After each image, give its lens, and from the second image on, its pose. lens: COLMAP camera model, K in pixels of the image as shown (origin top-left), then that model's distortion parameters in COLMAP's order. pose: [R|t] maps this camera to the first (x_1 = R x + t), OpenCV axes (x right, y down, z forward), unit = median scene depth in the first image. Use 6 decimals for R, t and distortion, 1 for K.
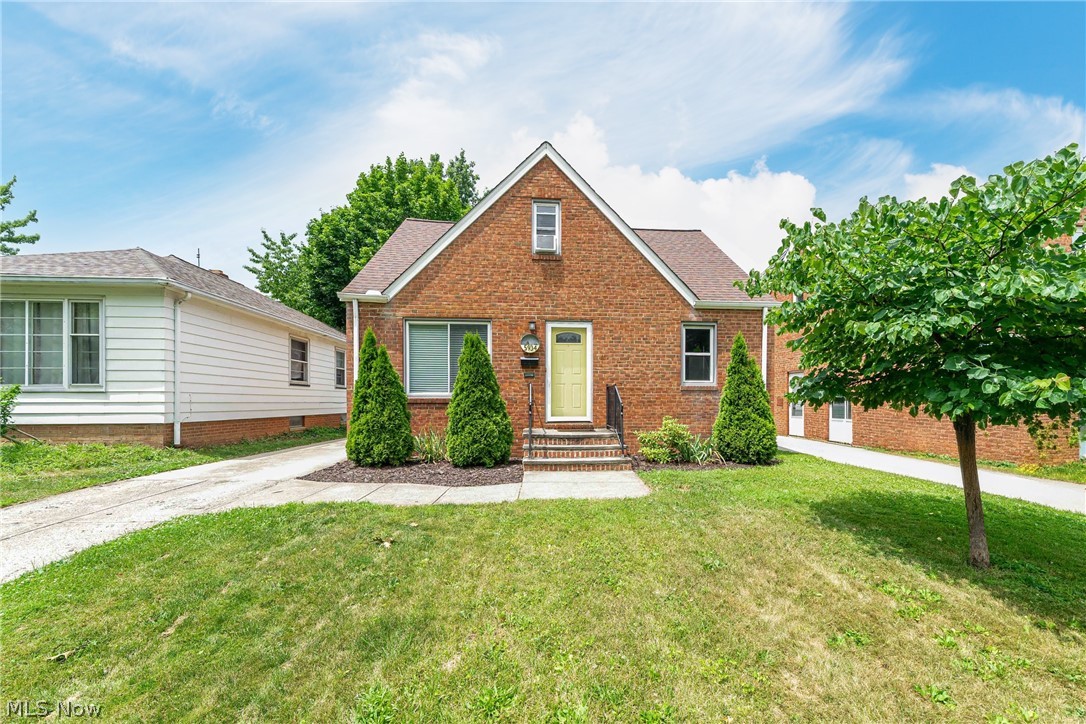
lens RADIAL K [[400.6, 0, 543.9], [0, 400.6, 395.3], [0, 0, 1]] dist [-0.000850, -0.000074]
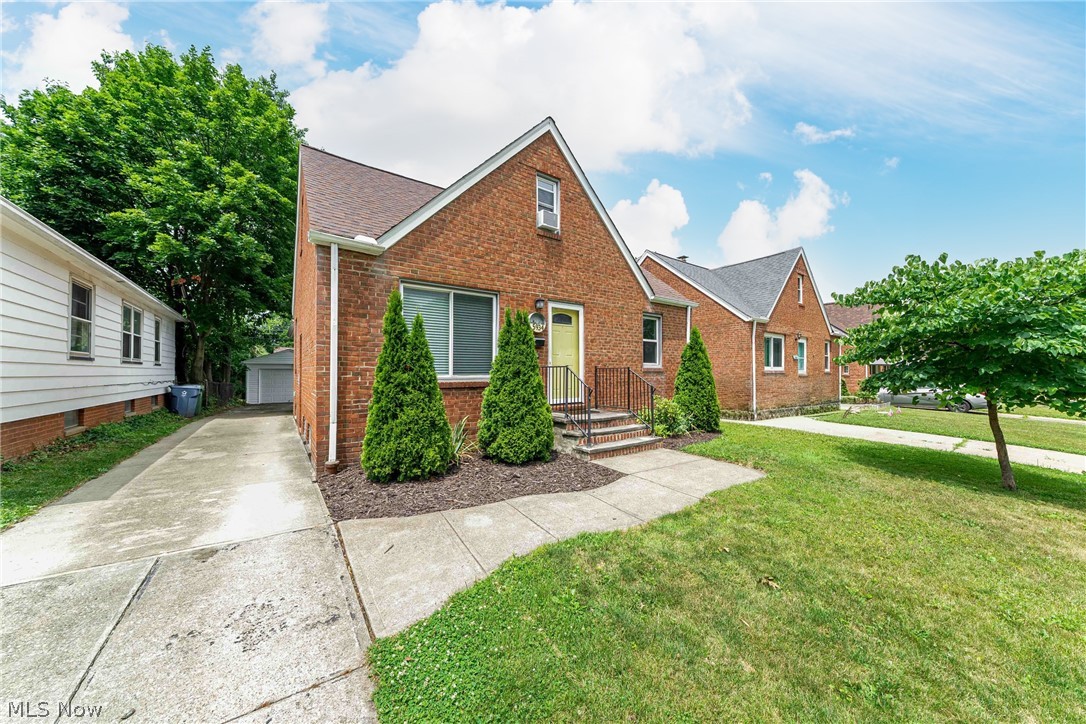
lens RADIAL K [[372.3, 0, 543.0], [0, 372.3, 362.0], [0, 0, 1]] dist [-0.001337, -0.000115]
pose [[0.856738, 0.012919, 0.515590, -0.466216], [-0.004326, 0.999831, -0.017864, -0.020588], [-0.515734, 0.013075, 0.856649, 0.239255]]
